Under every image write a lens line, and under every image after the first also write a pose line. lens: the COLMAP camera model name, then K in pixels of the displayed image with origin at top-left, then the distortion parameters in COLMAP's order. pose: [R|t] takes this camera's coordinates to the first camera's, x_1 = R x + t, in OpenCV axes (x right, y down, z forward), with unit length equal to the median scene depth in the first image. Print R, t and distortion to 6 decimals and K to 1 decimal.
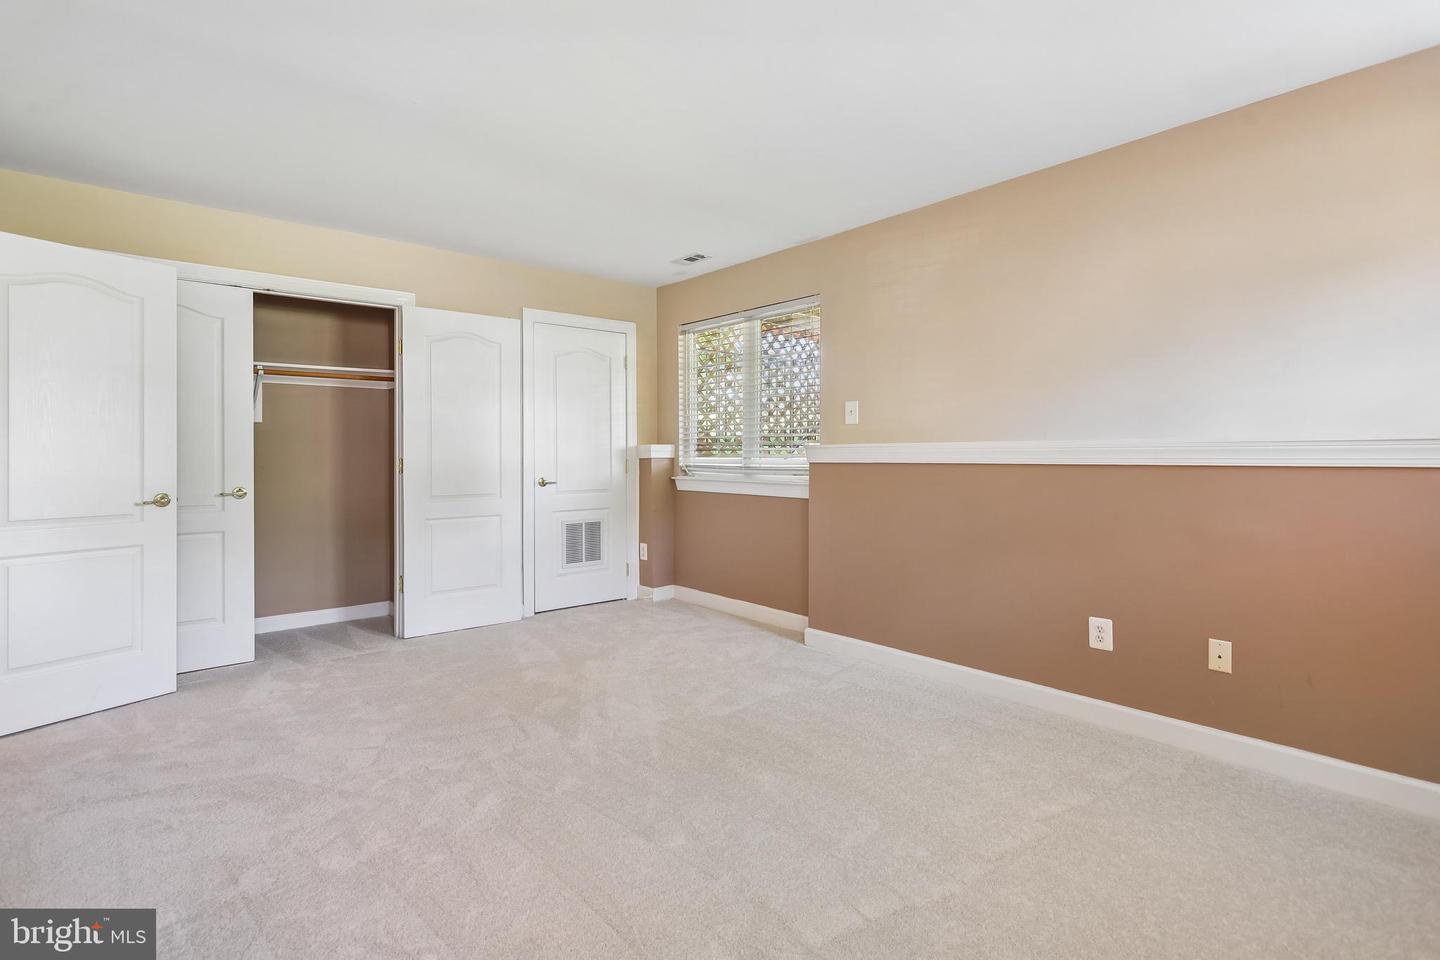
lens RADIAL K [[693.1, 0, 713.9], [0, 693.1, 448.9], [0, 0, 1]] dist [-0.015034, 0.001952]
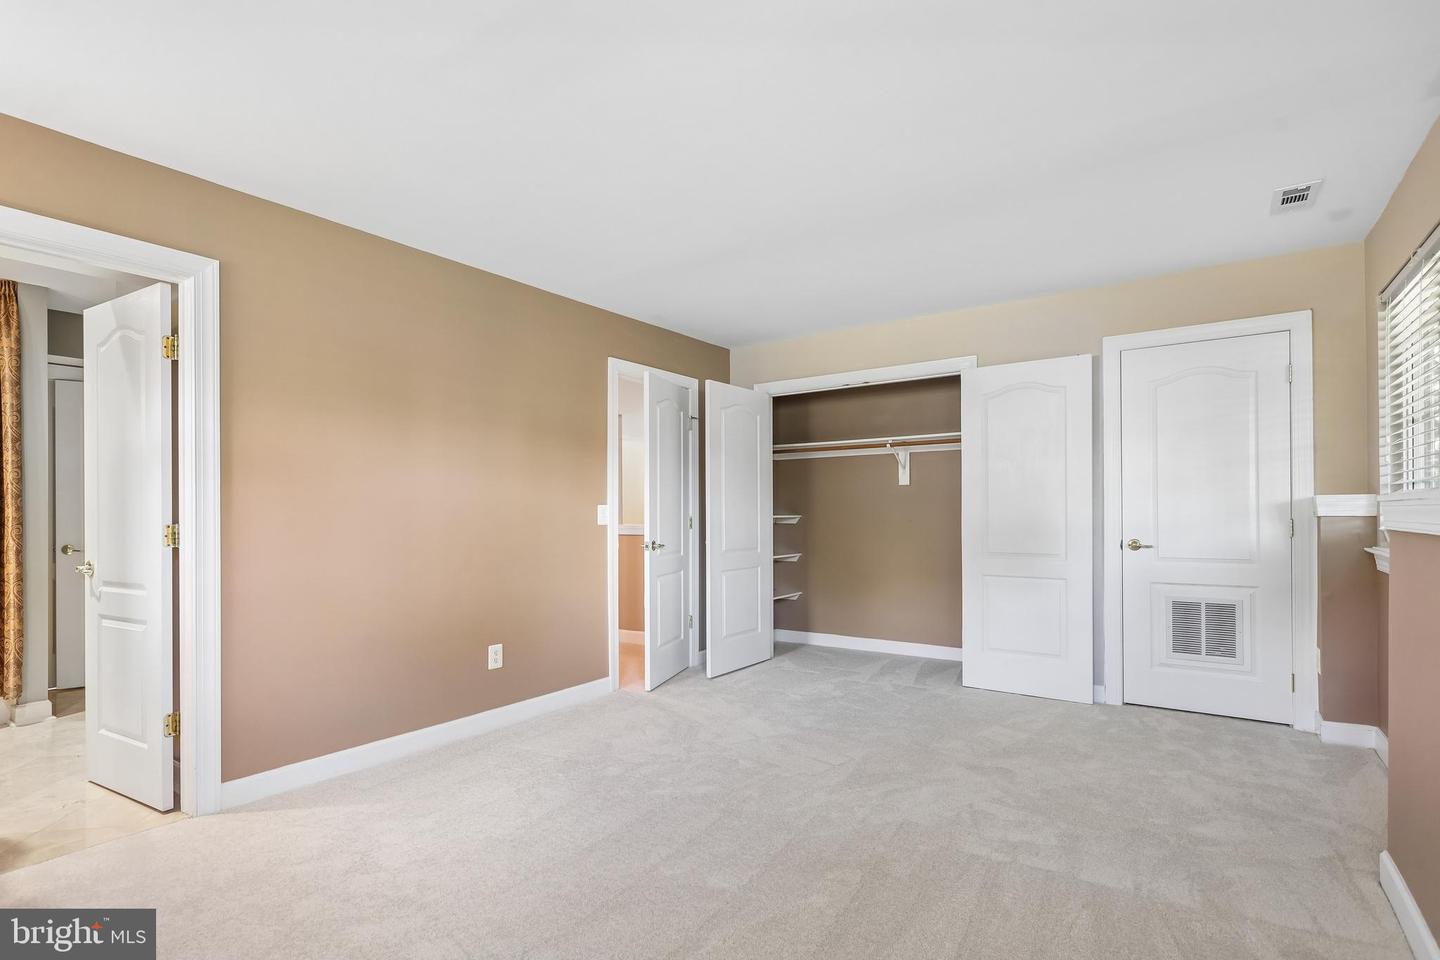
lens RADIAL K [[693.1, 0, 704.1], [0, 693.1, 511.9], [0, 0, 1]] dist [-0.015034, 0.001952]
pose [[0.250862, 0.005920, -0.968005, 0.393659], [0.014940, 0.999839, 0.009986, -0.006265], [0.967907, -0.016967, 0.250733, 0.298581]]
